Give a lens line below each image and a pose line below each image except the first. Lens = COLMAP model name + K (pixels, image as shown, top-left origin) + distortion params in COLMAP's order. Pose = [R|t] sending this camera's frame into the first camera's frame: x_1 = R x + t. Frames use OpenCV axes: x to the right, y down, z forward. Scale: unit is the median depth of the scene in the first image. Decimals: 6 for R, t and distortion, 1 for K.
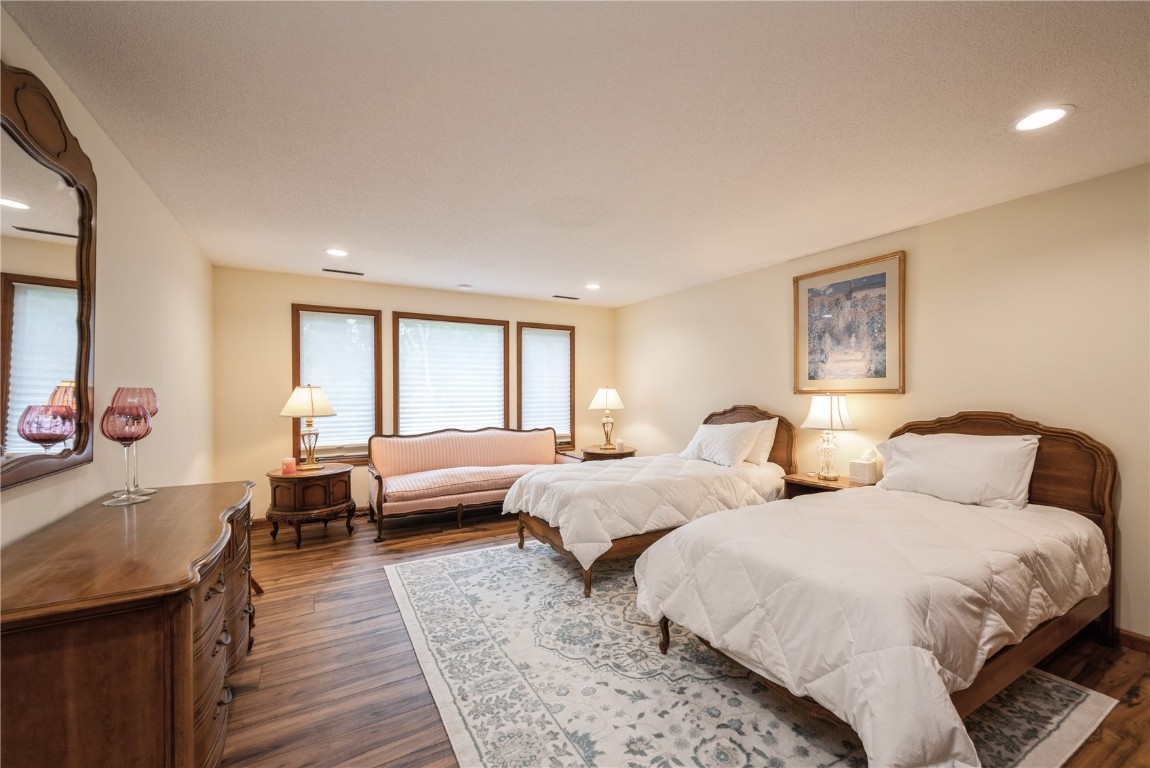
lens RADIAL K [[468.7, 0, 577.2], [0, 468.7, 390.4], [0, 0, 1]] dist [0.001077, -0.000743]
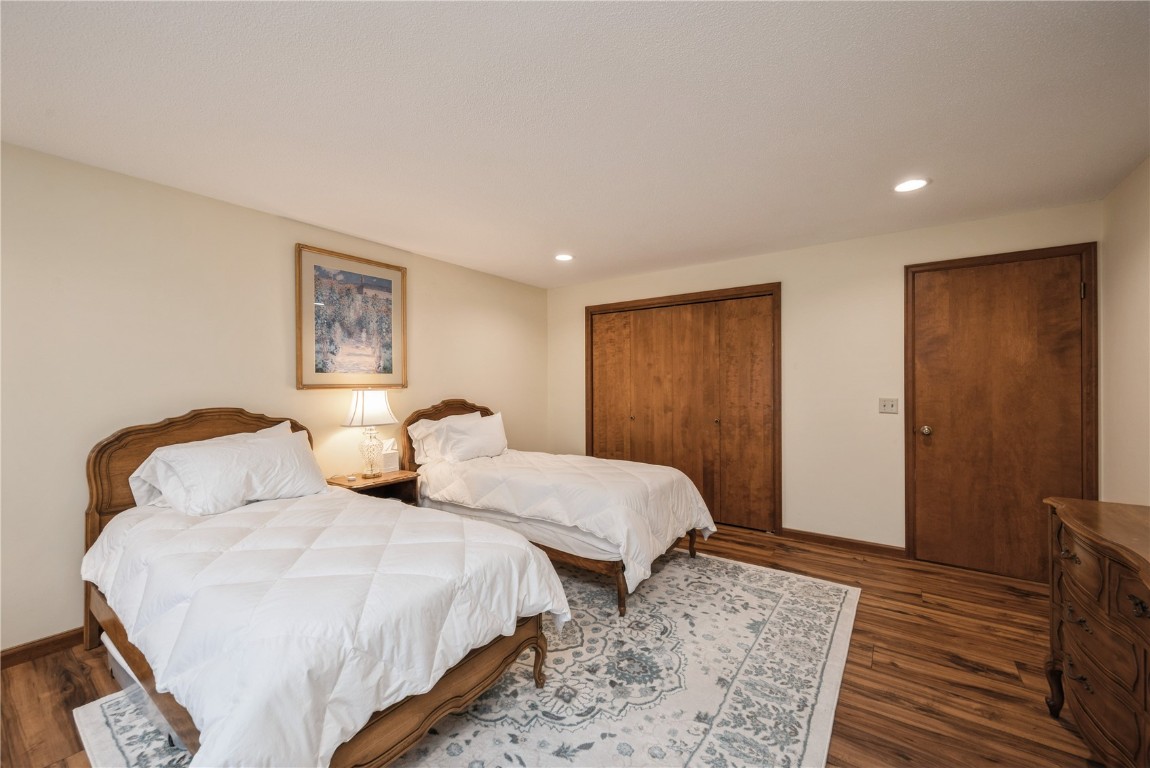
lens RADIAL K [[468.7, 0, 571.3], [0, 468.7, 379.7], [0, 0, 1]] dist [0.001077, -0.000743]
pose [[-0.434260, 0.012510, 0.900701, -0.557243], [0.002945, 0.999918, -0.012468, 0.002474], [-0.900783, -0.002761, -0.434261, 1.132467]]
